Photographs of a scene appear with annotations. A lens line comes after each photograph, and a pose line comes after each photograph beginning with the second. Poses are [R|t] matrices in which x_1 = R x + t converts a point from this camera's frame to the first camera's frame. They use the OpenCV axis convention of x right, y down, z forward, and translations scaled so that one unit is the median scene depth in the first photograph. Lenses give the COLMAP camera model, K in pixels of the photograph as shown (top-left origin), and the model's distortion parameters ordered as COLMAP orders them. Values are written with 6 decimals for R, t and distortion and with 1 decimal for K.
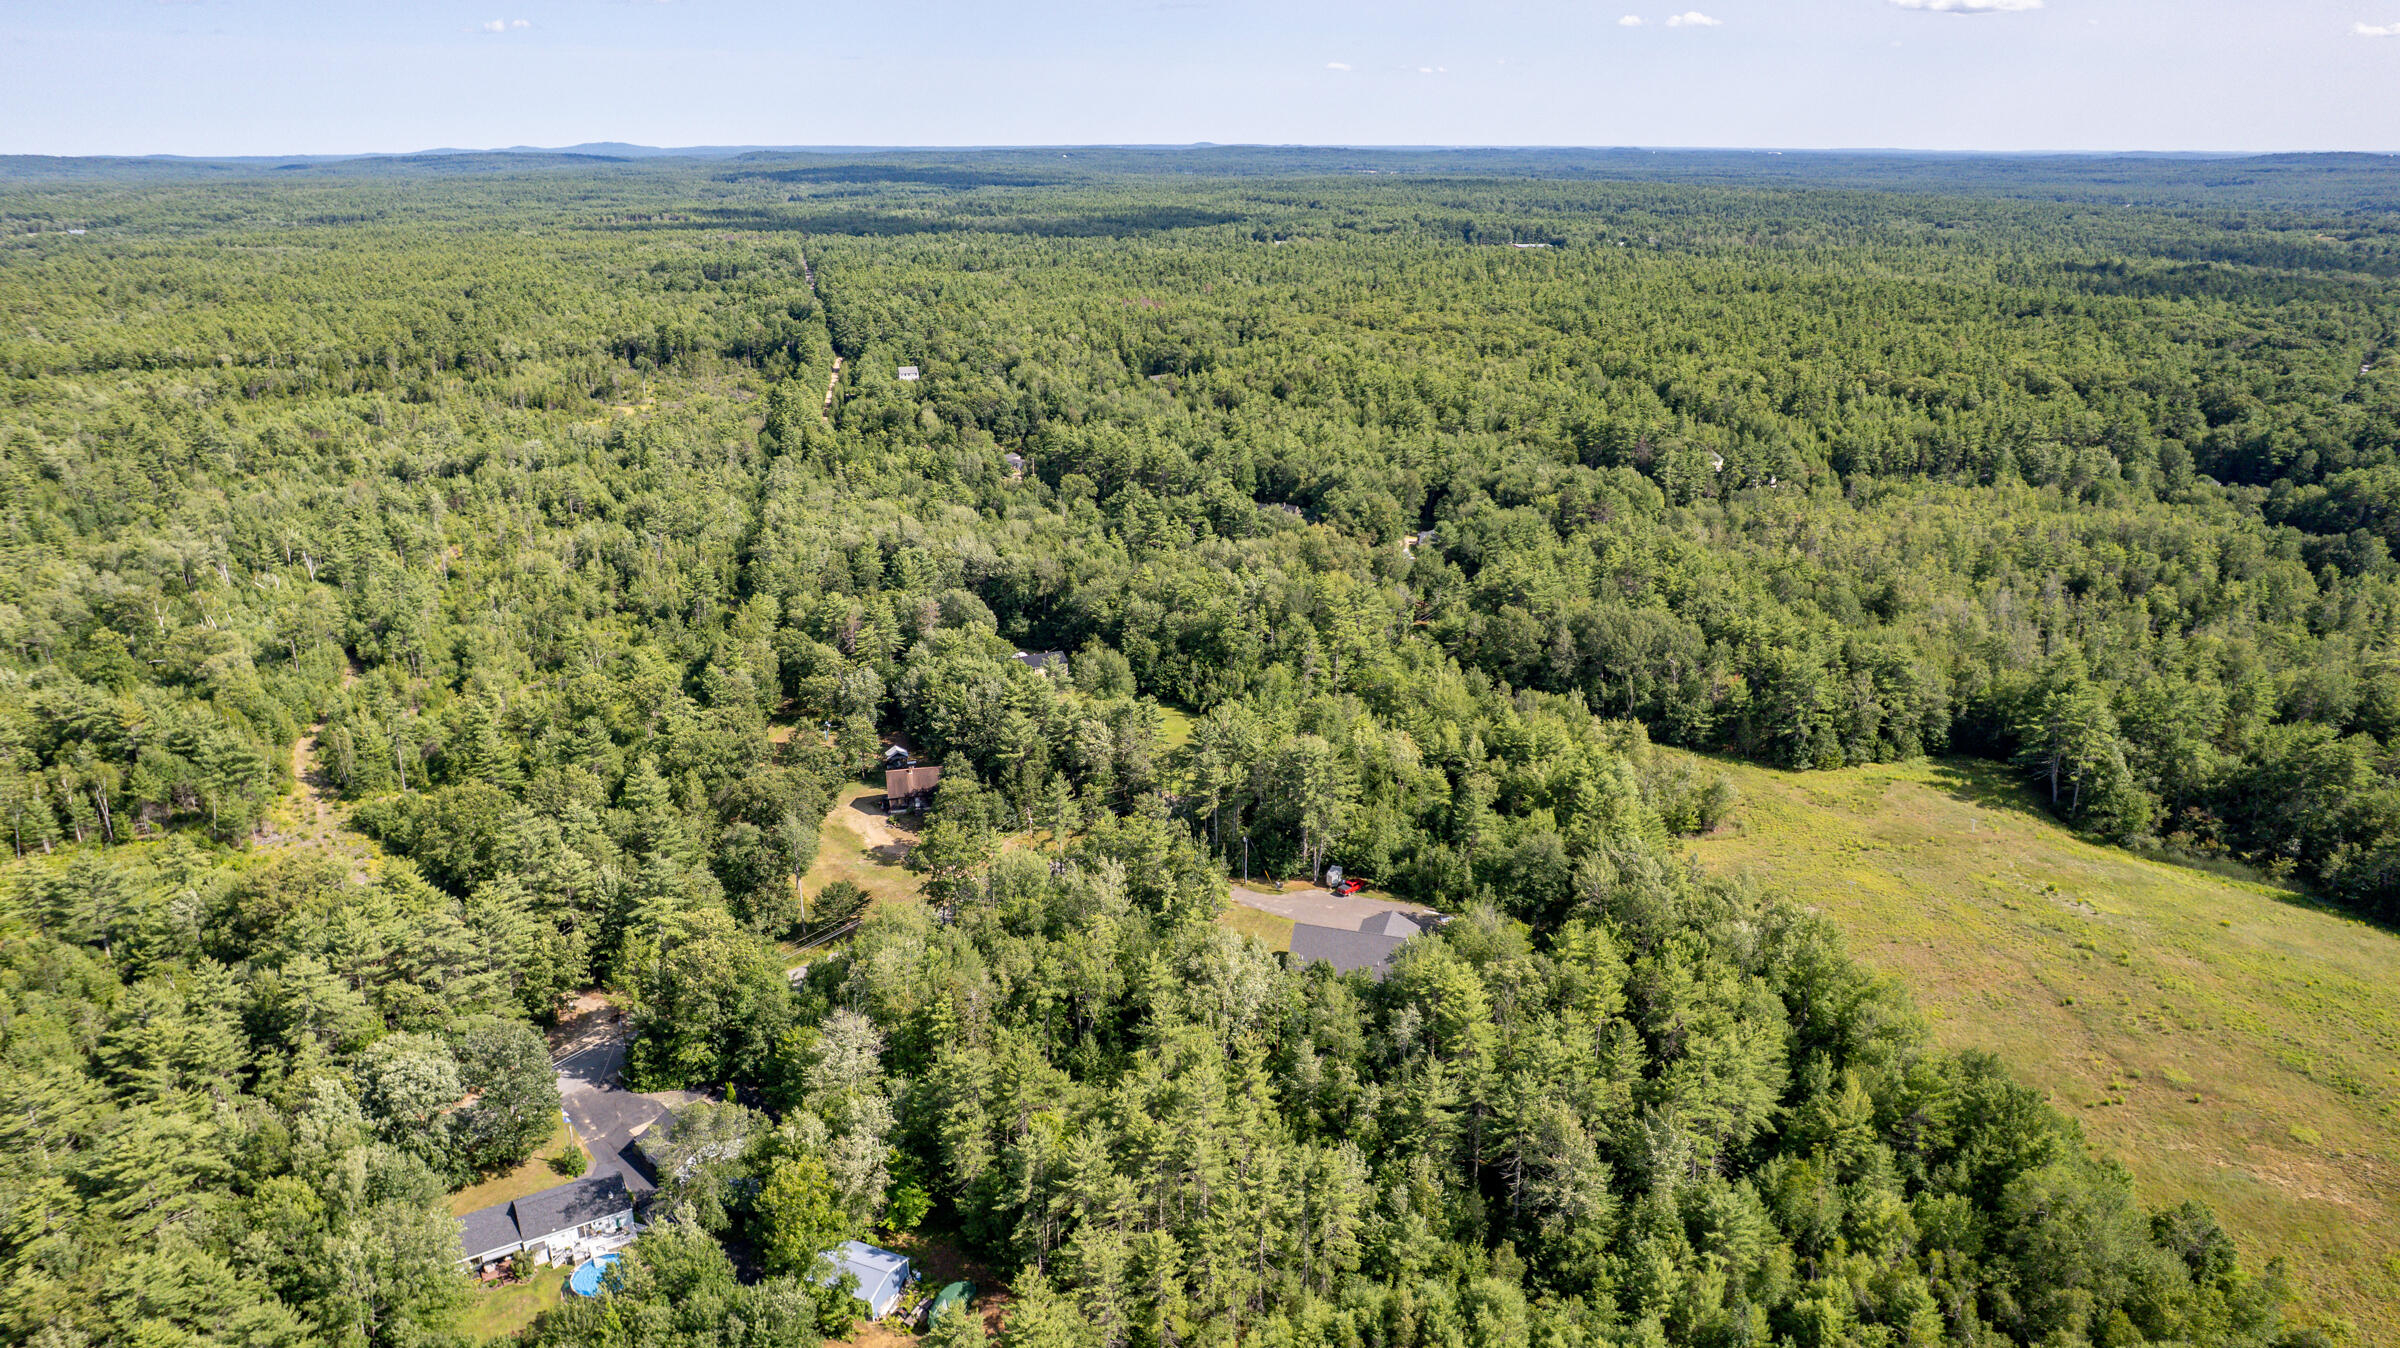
lens RADIAL K [[1552.2, 0, 1183.8], [0, 1552.2, 683.3], [0, 0, 1]] dist [-0.079060, 0.073172]
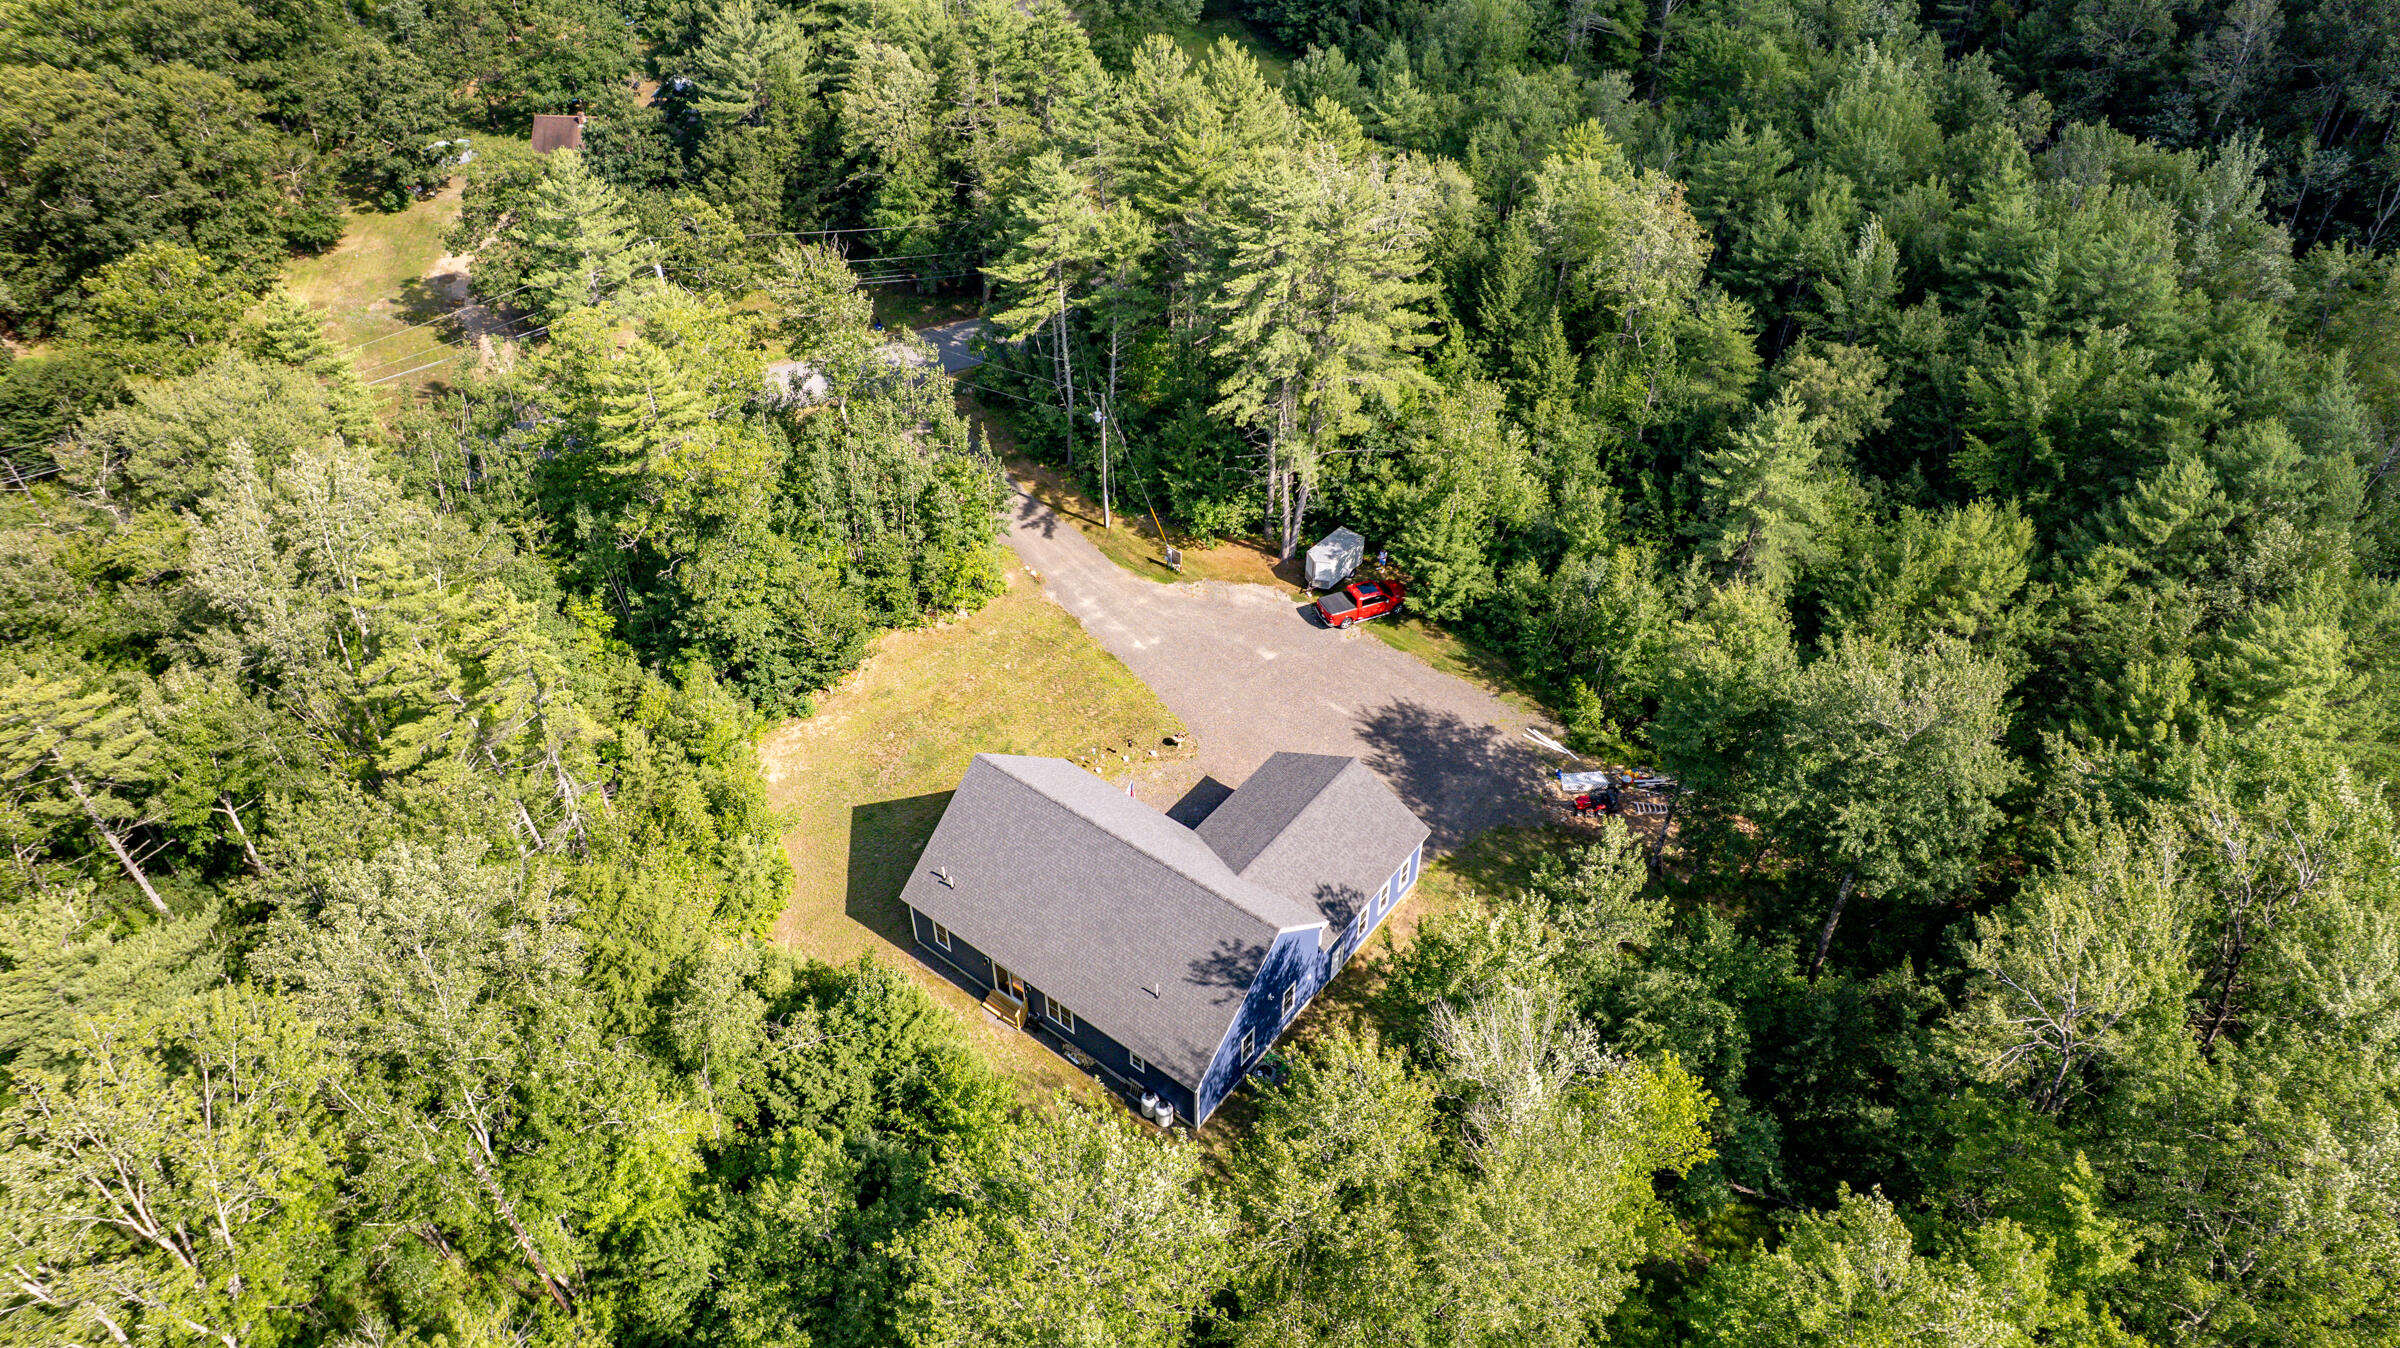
lens RADIAL K [[1552.2, 0, 1183.8], [0, 1552.2, 683.3], [0, 0, 1]] dist [-0.079060, 0.073172]
pose [[0.941680, 0.226354, -0.249004, 0.150956], [-0.121570, 0.918819, 0.375488, 0.018529], [0.313783, -0.323318, 0.892752, 0.618122]]
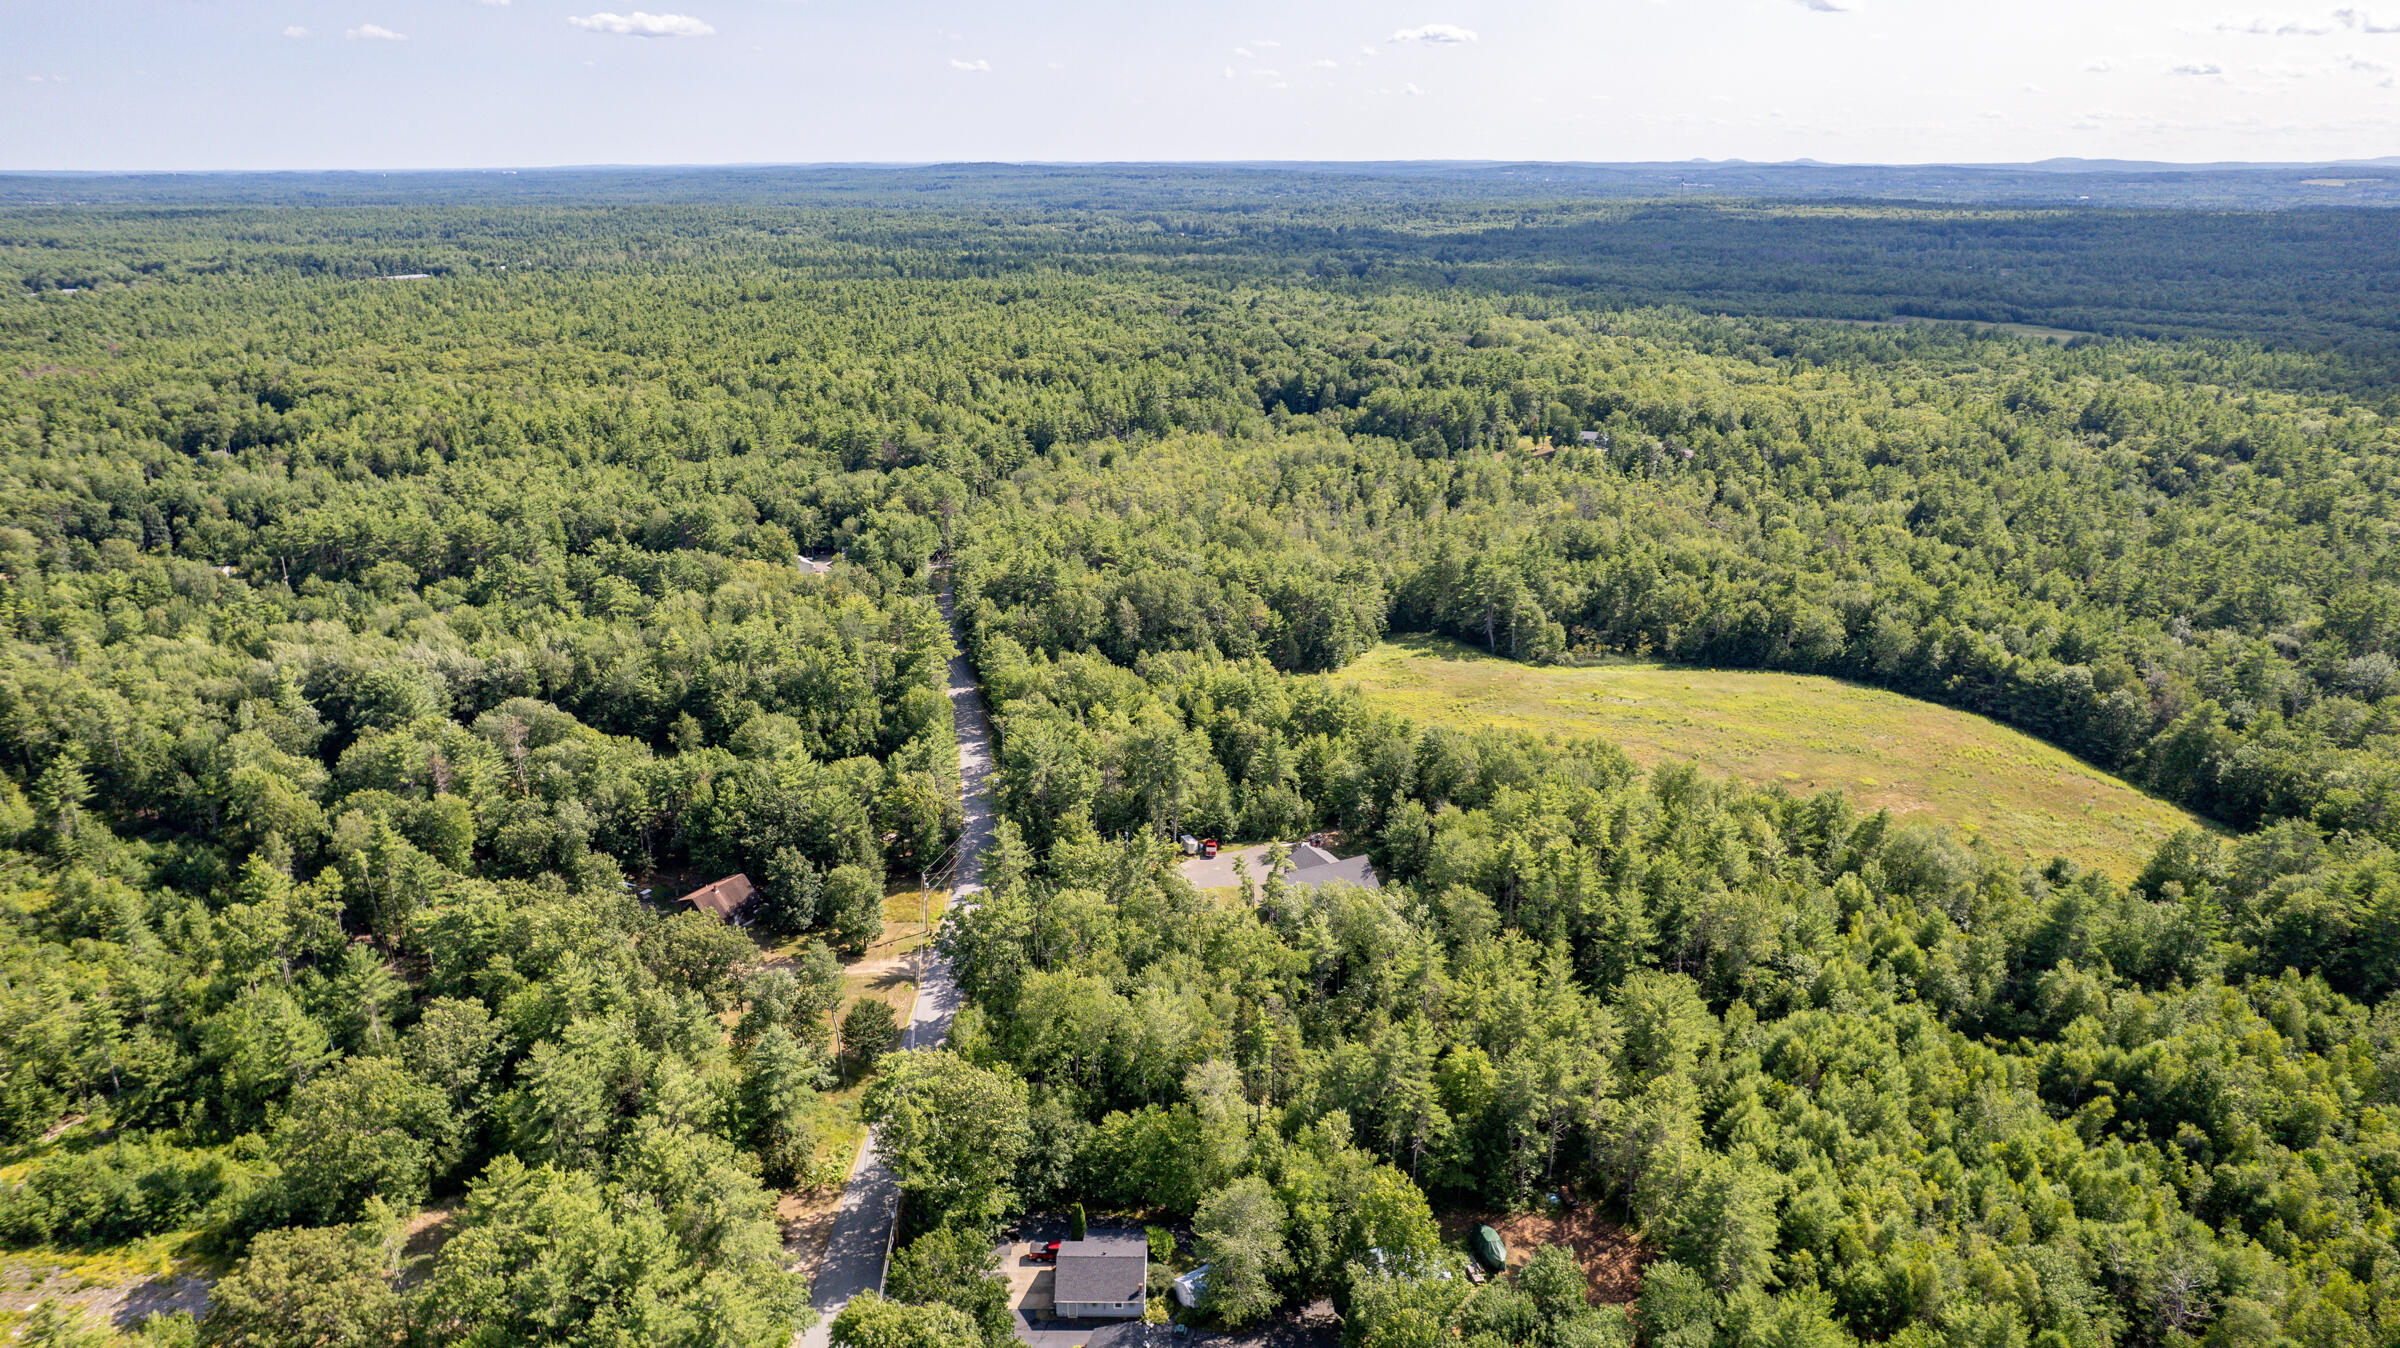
lens RADIAL K [[1552.2, 0, 1183.8], [0, 1552.2, 683.3], [0, 0, 1]] dist [-0.079060, 0.073172]
pose [[0.723251, -0.225610, 0.652693, -0.543609], [0.232297, 0.969535, 0.077721, -0.062789], [-0.650344, 0.095407, 0.753625, 0.175118]]
